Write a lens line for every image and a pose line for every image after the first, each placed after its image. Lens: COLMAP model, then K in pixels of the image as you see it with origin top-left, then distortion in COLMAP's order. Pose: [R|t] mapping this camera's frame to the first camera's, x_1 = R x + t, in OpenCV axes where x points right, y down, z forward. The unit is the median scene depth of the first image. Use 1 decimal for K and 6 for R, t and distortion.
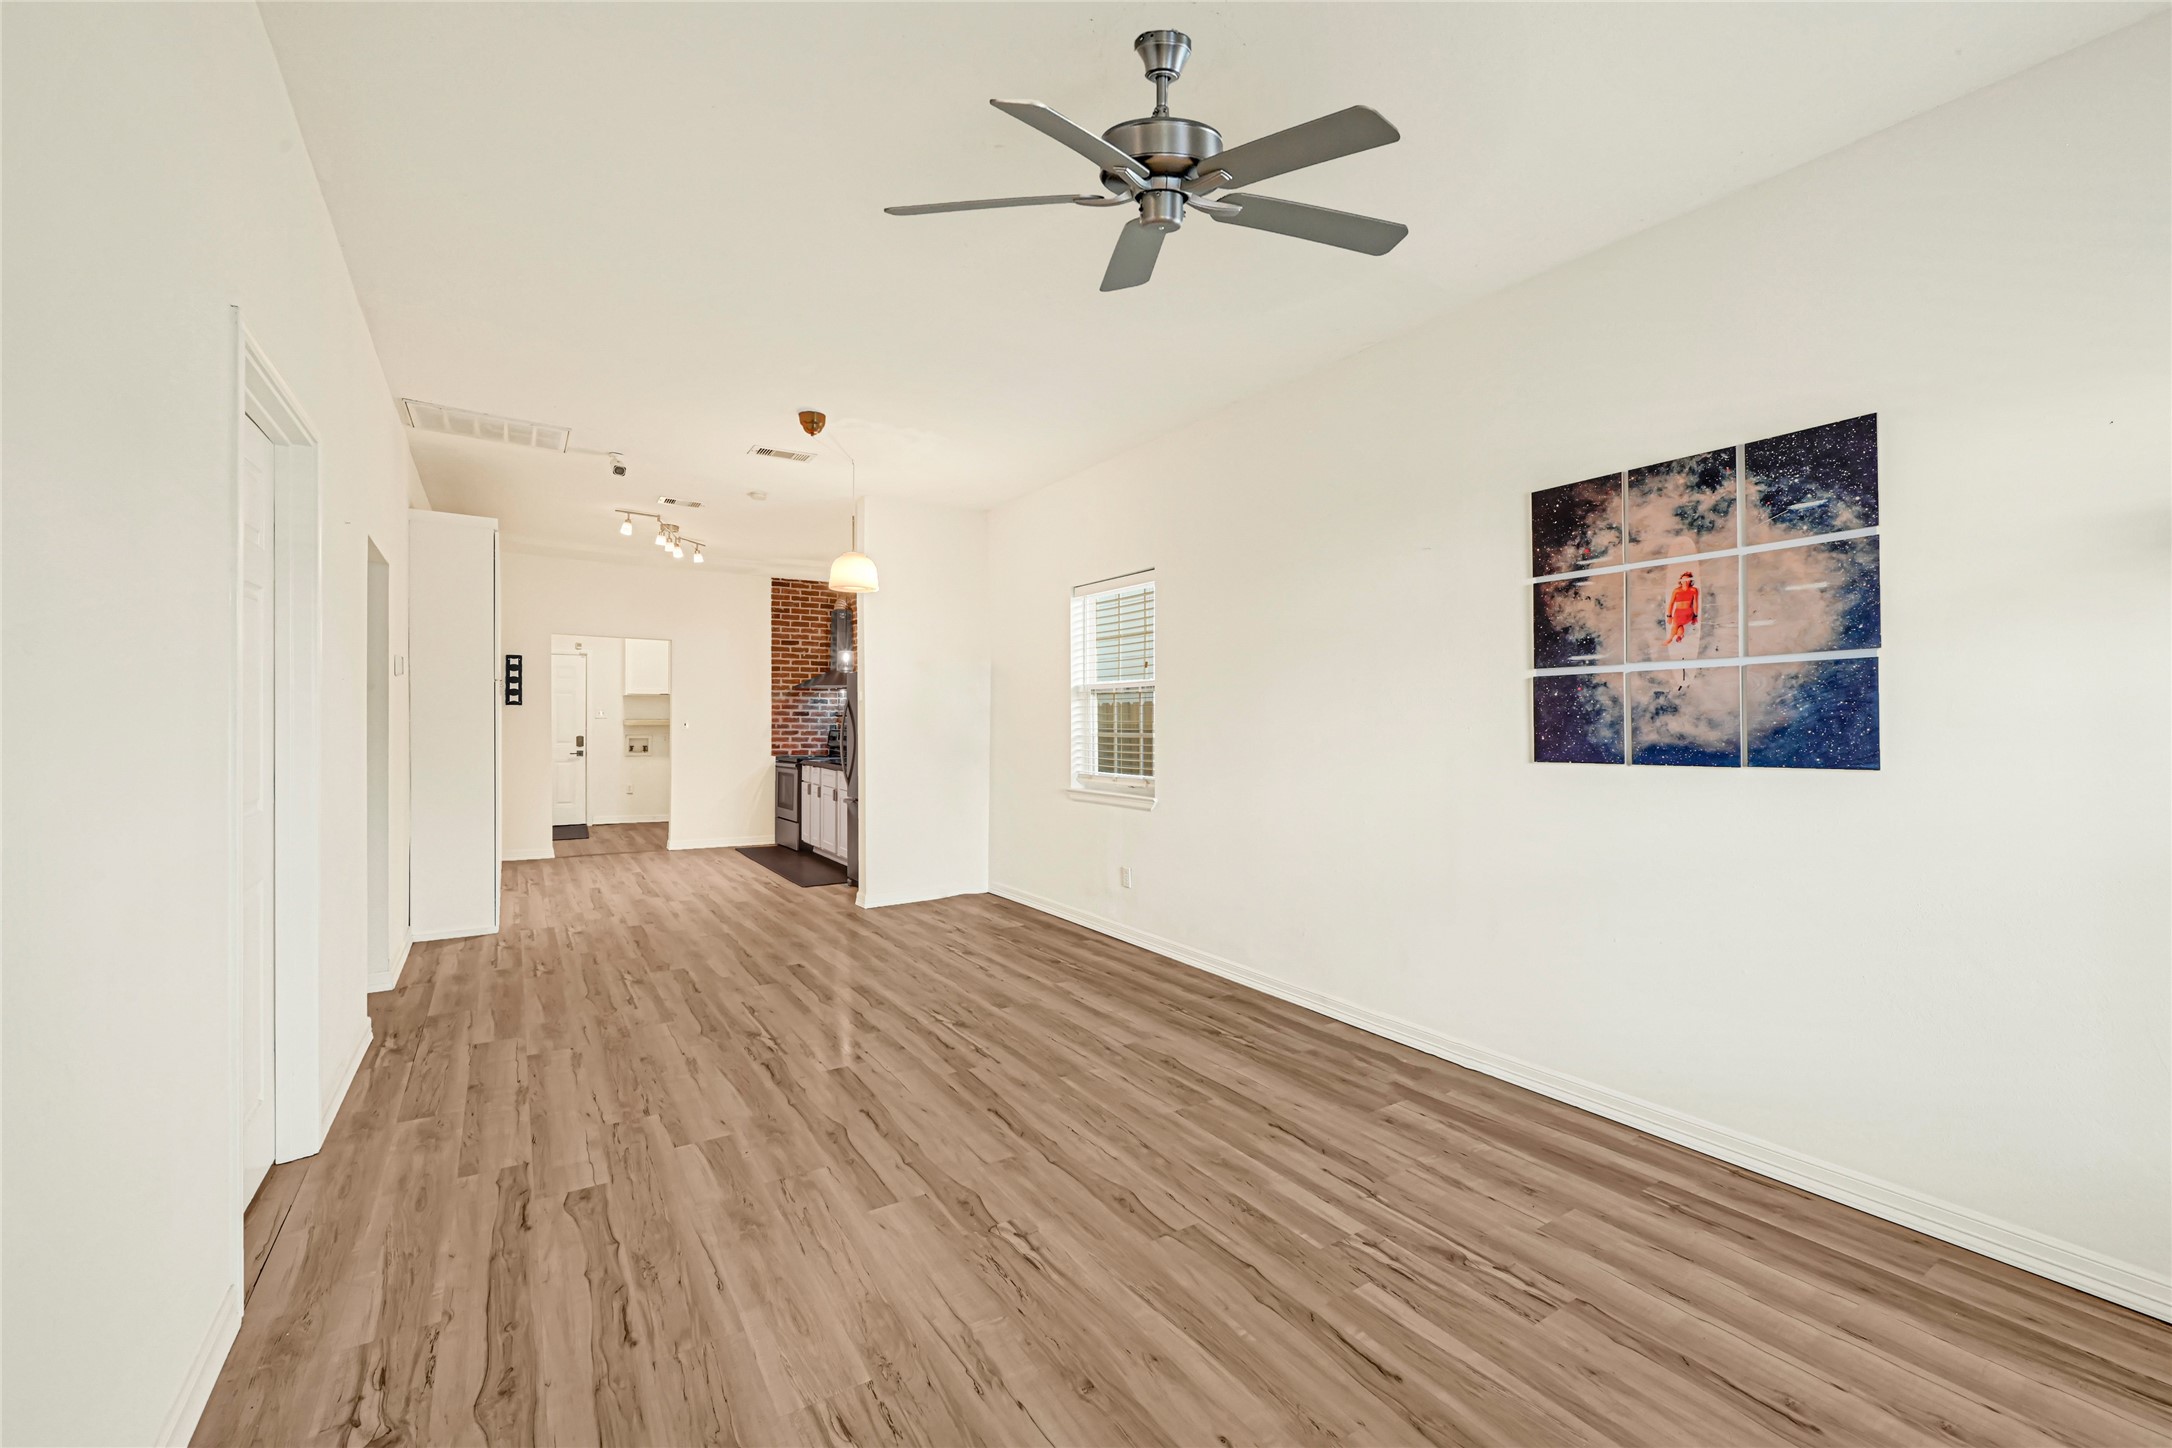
lens RADIAL K [[895.9, 0, 1090.1], [0, 895.9, 732.4], [0, 0, 1]] dist [-0.000401, 0.001602]
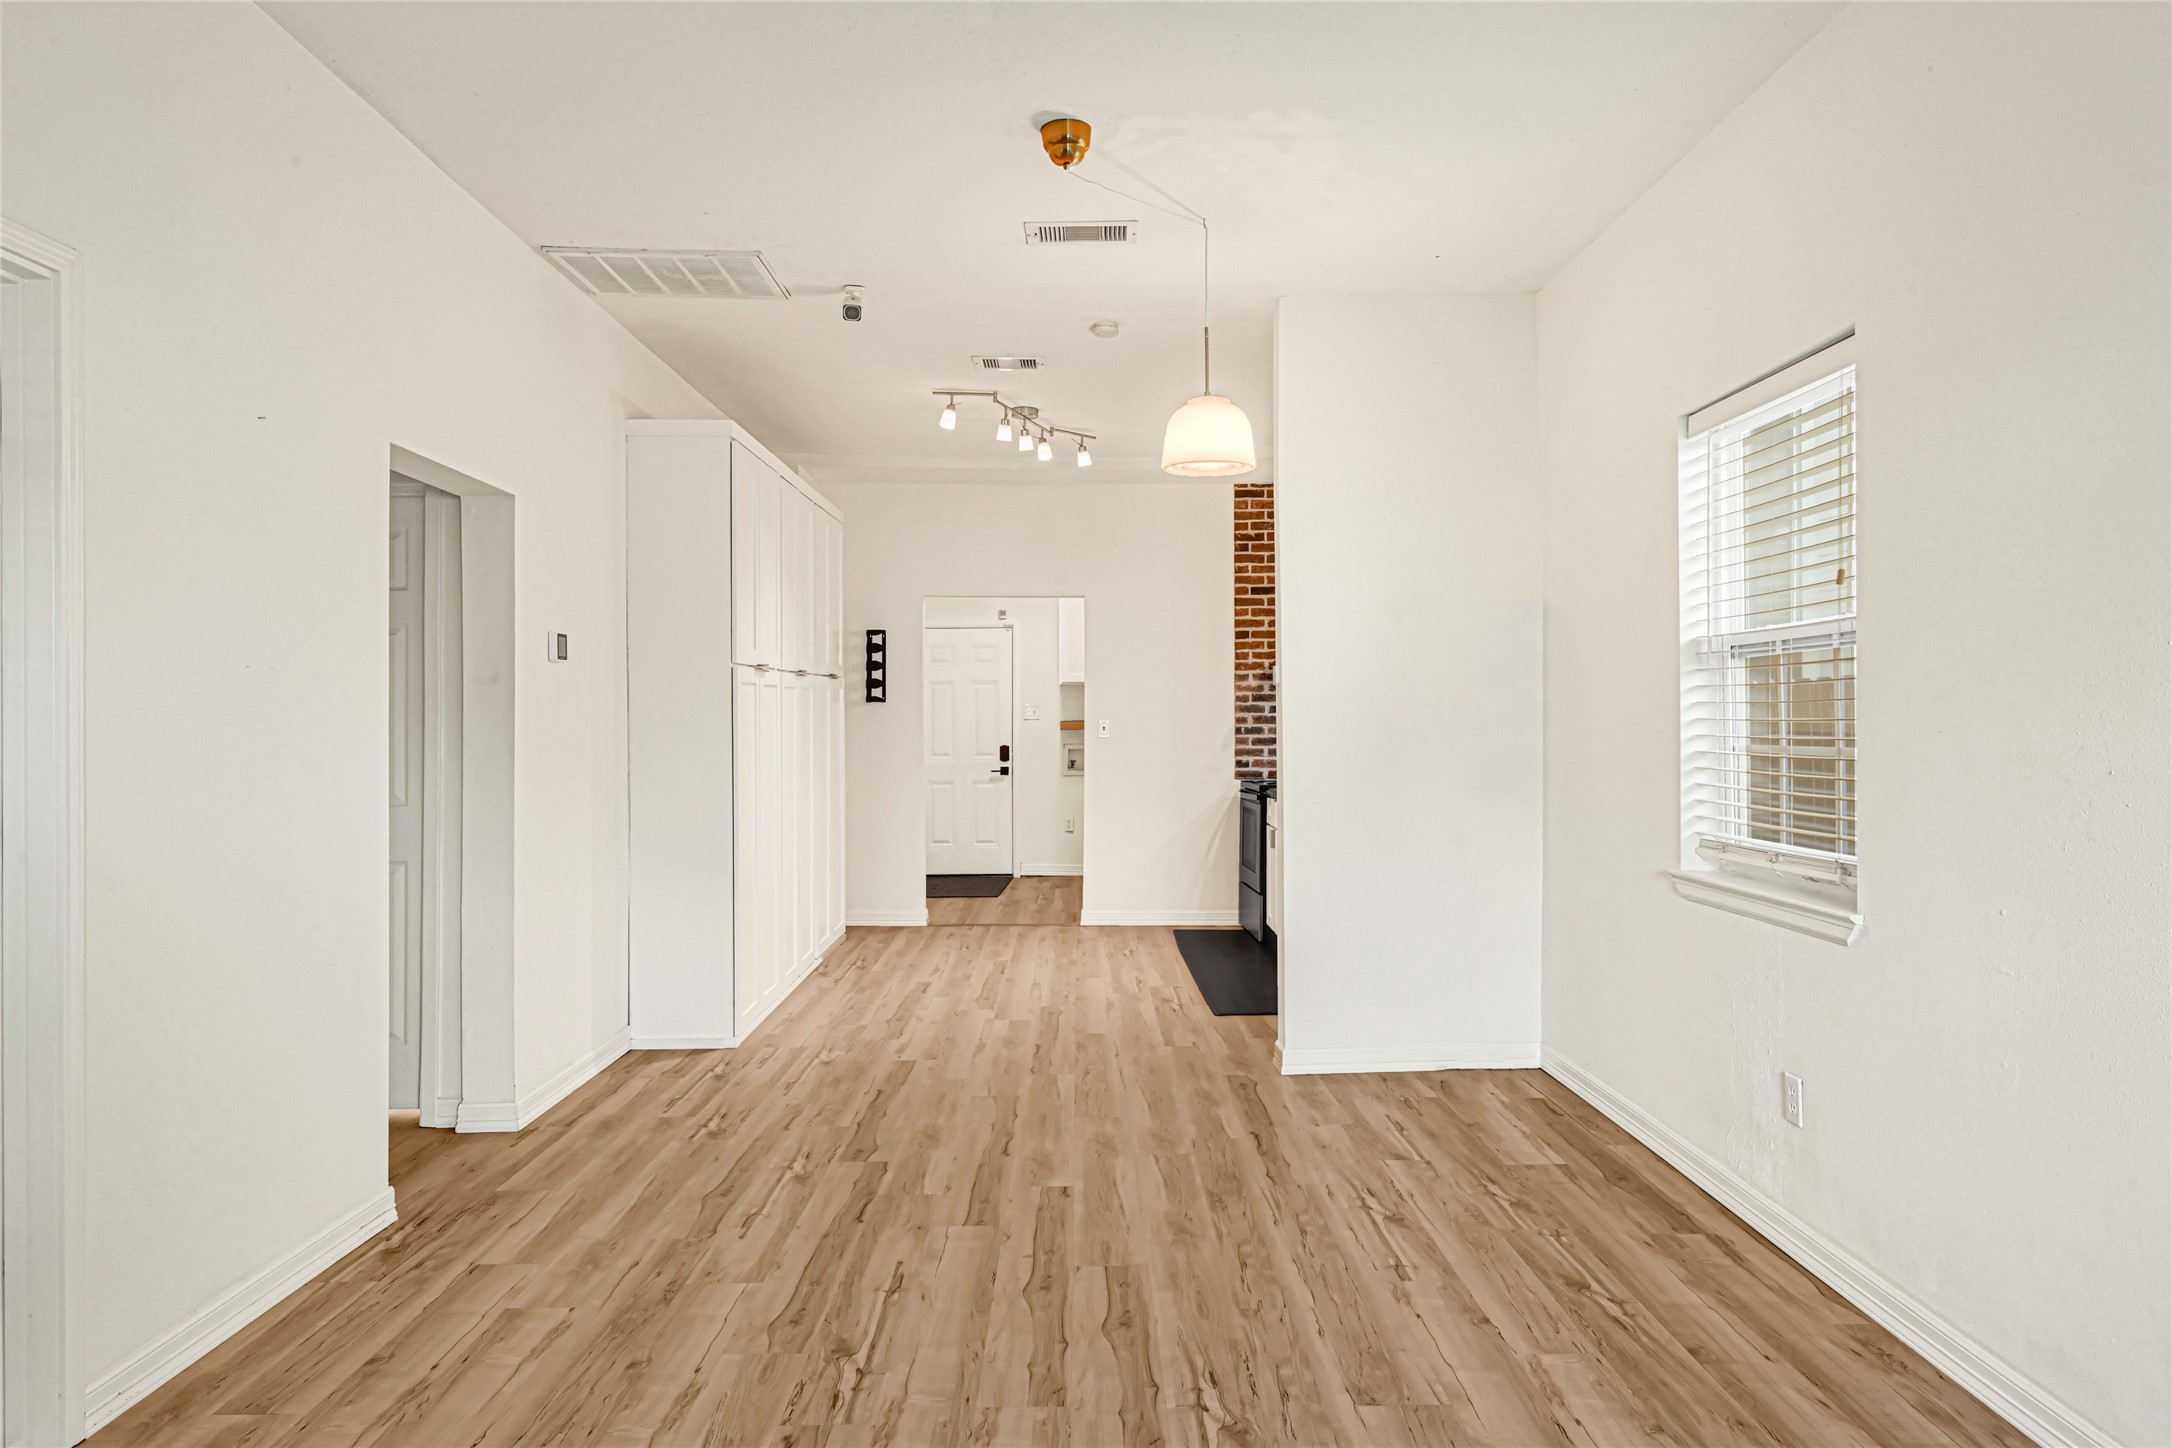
lens RADIAL K [[1376.7, 0, 1090.7], [0, 1376.7, 734.4], [0, 0, 1]] dist [0.014184, -0.010928]
pose [[0.844223, -0.002584, -0.535985, 0.119206], [0.001505, 0.999996, -0.002451, -0.004242], [0.535989, 0.001262, 0.844224, 0.323258]]
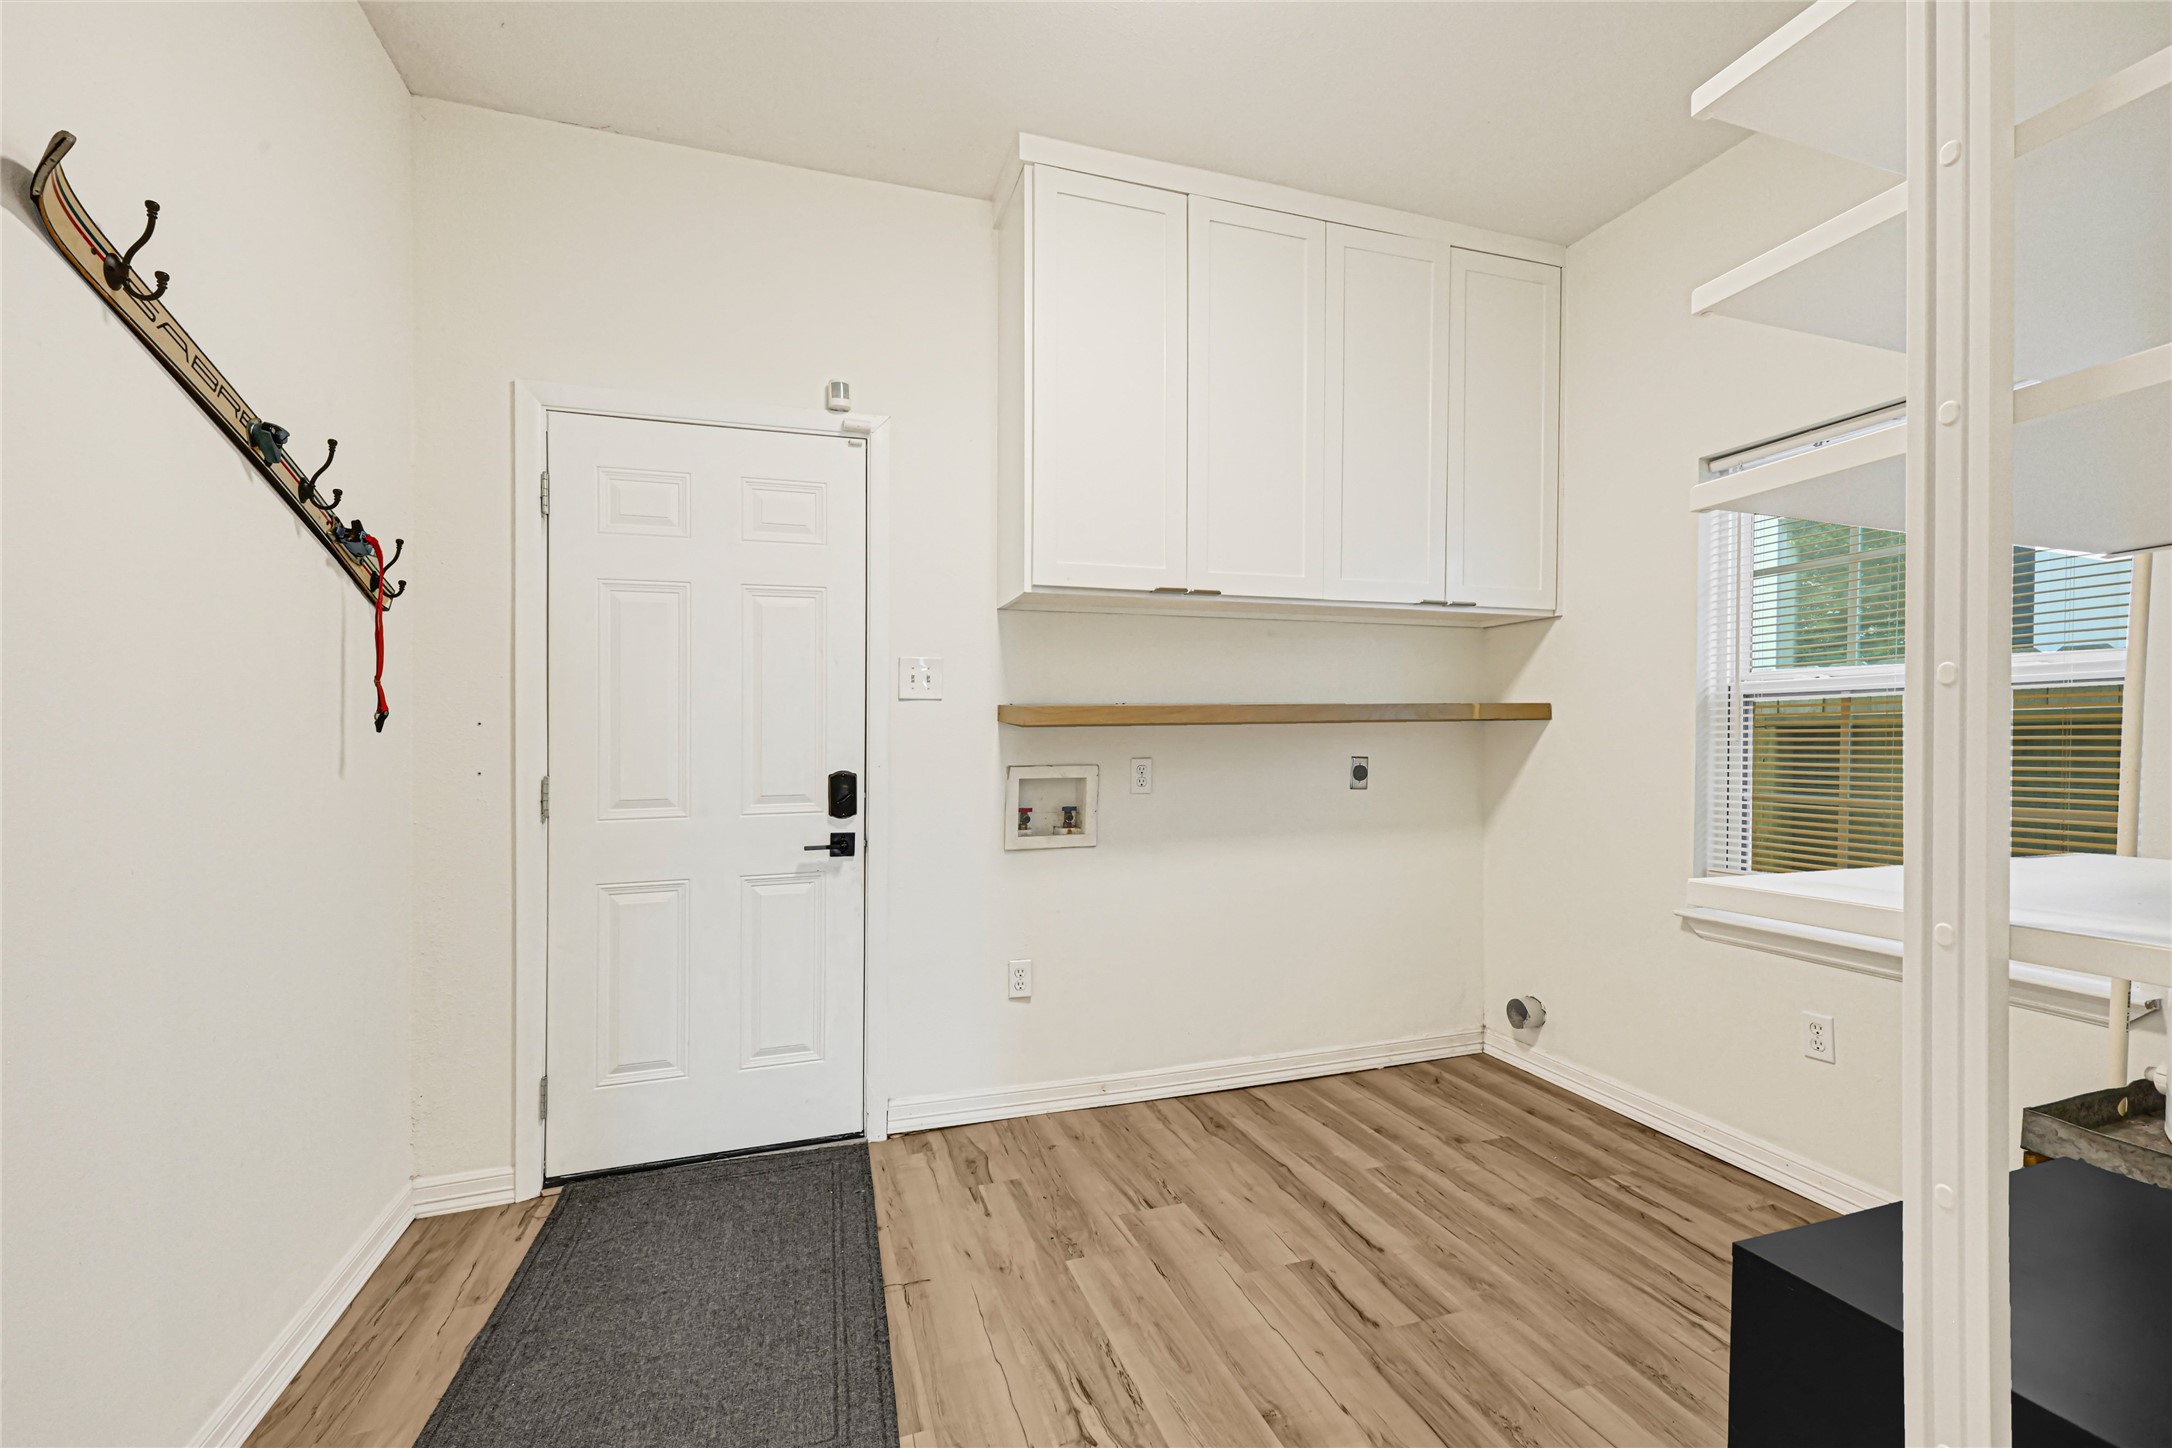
lens RADIAL K [[895.9, 0, 1099.1], [0, 895.9, 731.5], [0, 0, 1]] dist [-0.000401, 0.001602]
pose [[0.975690, -0.009970, -0.218927, -1.011012], [0.006949, 0.999870, -0.014566, -0.006287], [0.219044, 0.012691, 0.975632, 1.756305]]
